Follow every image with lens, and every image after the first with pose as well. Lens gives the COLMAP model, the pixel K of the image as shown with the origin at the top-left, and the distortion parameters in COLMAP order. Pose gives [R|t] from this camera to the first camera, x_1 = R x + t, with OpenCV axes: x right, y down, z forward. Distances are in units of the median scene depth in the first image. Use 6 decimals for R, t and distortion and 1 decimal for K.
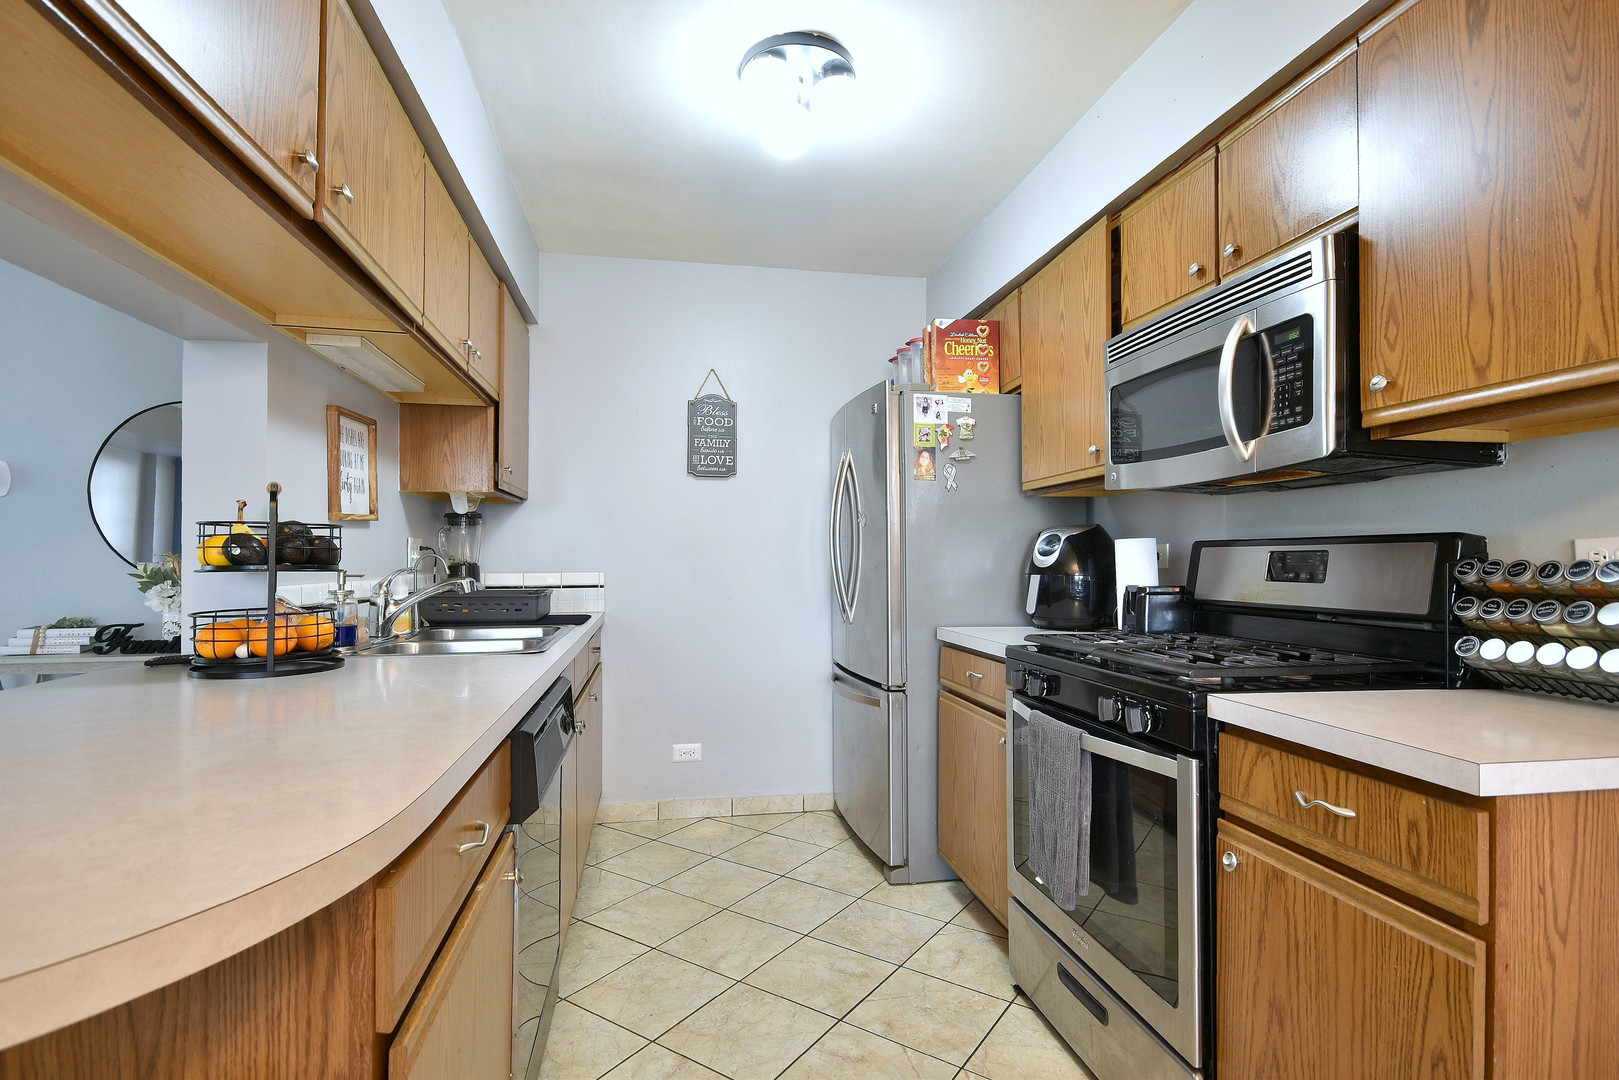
lens RADIAL K [[805.8, 0, 806.7], [0, 805.8, 543.6], [0, 0, 1]] dist [0.010992, -0.011112]
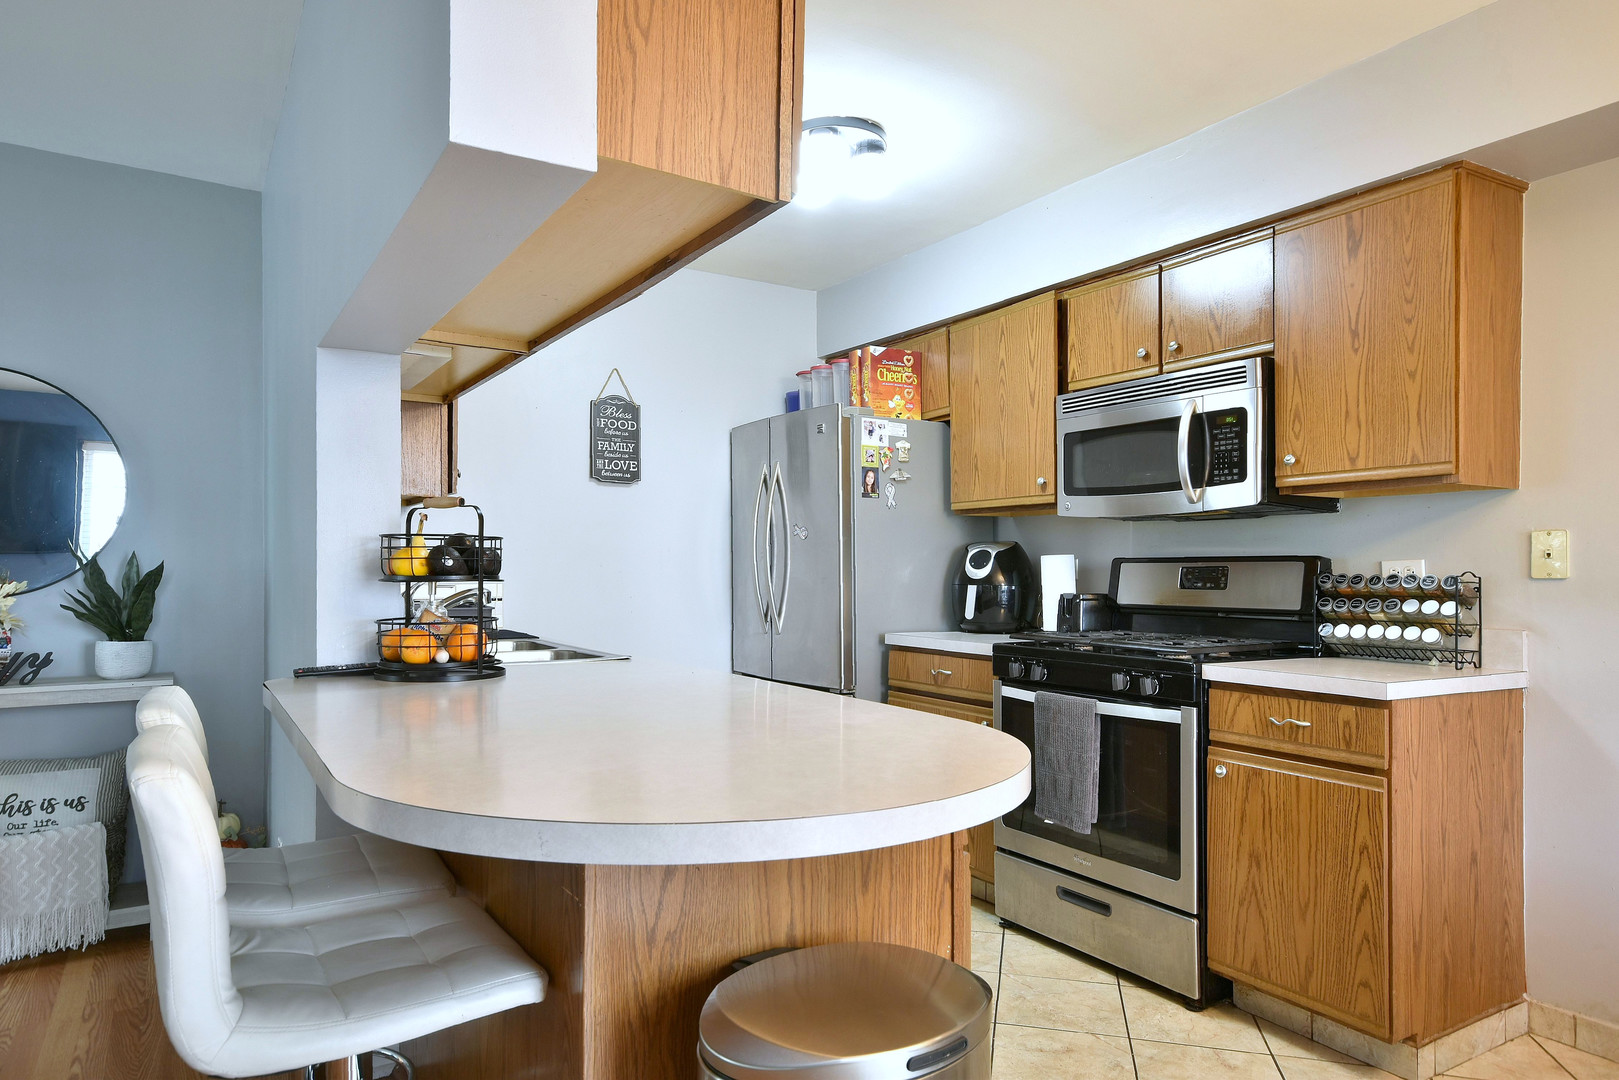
lens RADIAL K [[1015.0, 0, 803.6], [0, 1015.0, 544.7], [0, 0, 1]] dist [-0.003699, 0.013584]
pose [[0.933822, 0.013067, 0.357500, -0.760685], [-0.011606, 0.999913, -0.006233, -0.011250], [-0.357551, 0.001672, 0.933892, -0.429572]]
